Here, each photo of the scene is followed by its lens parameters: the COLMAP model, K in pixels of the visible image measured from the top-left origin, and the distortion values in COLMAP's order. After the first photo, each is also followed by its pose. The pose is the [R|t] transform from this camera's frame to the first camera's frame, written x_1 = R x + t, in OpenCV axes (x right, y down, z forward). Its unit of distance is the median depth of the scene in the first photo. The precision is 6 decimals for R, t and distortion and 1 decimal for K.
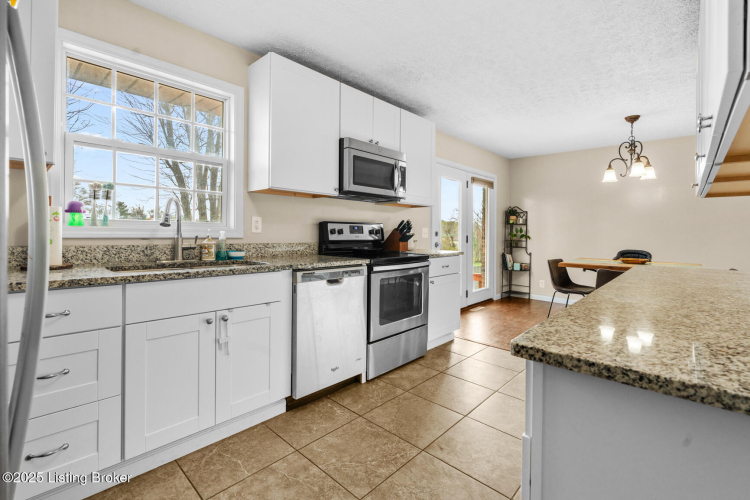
lens RADIAL K [[343.0, 0, 374.7], [0, 343.0, 232.0], [0, 0, 1]] dist [-0.004121, 0.000845]
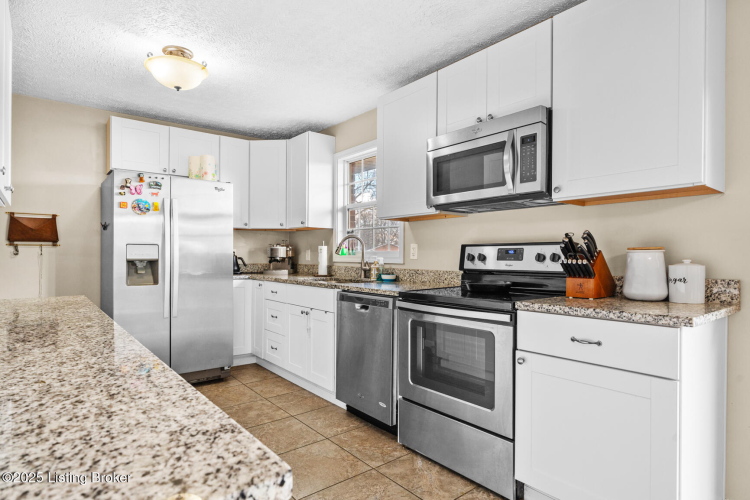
lens RADIAL K [[415.8, 0, 371.6], [0, 415.8, 258.6], [0, 0, 1]] dist [0.000891, -0.001450]
pose [[-0.153468, -0.007473, -0.988125, 0.603368], [-0.004287, 0.999967, -0.006897, 0.006087], [0.988144, 0.003178, -0.153495, 0.684239]]
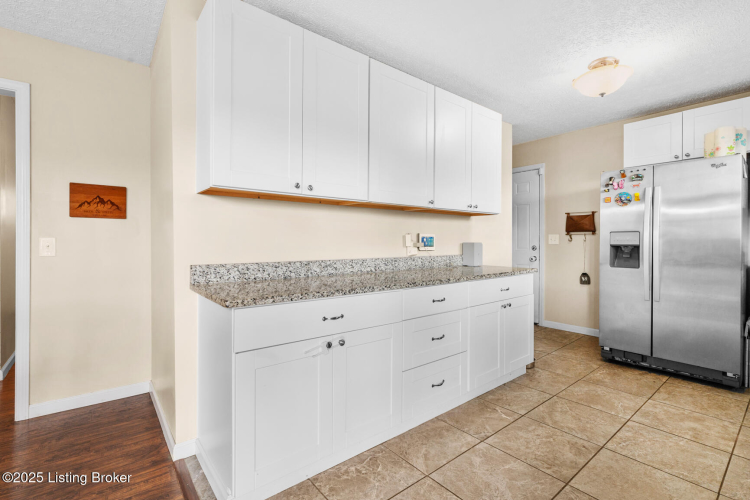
lens RADIAL K [[343.0, 0, 378.7], [0, 343.0, 241.4], [0, 0, 1]] dist [-0.004121, 0.000845]
pose [[-0.989823, -0.012808, 0.141729, 0.304128], [-0.012625, 0.999918, 0.002193, 0.001373], [-0.141745, 0.000381, -0.989903, 0.951056]]
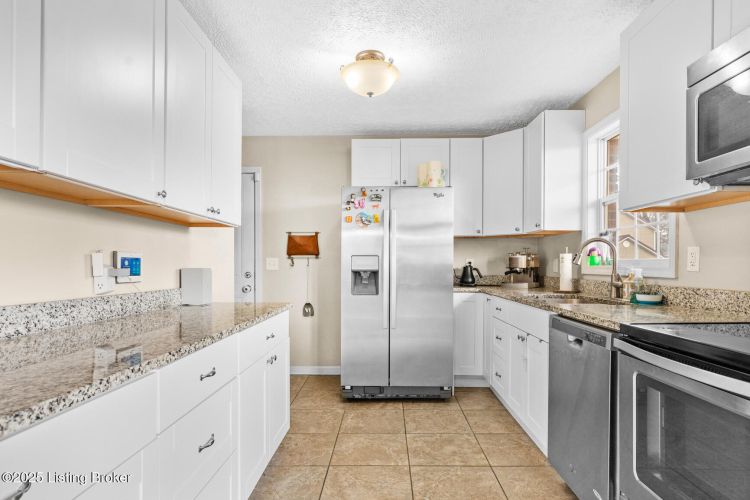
lens RADIAL K [[415.8, 0, 375.1], [0, 415.8, 269.3], [0, 0, 1]] dist [0.000891, -0.001450]
pose [[-0.752132, -0.008400, -0.658959, 0.411839], [-0.009700, 0.999952, -0.001675, 0.003355], [0.658941, 0.005132, -0.752177, 0.767809]]
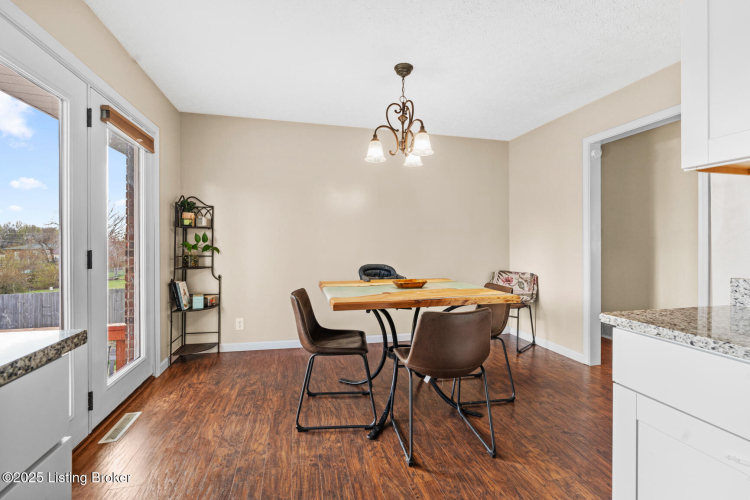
lens RADIAL K [[343.0, 0, 376.0], [0, 343.0, 245.2], [0, 0, 1]] dist [-0.004121, 0.000845]
pose [[0.556306, -0.010014, 0.830917, 0.159722], [0.001394, 0.999937, 0.011118, 0.002059], [-0.830976, -0.005027, 0.556285, 0.644089]]
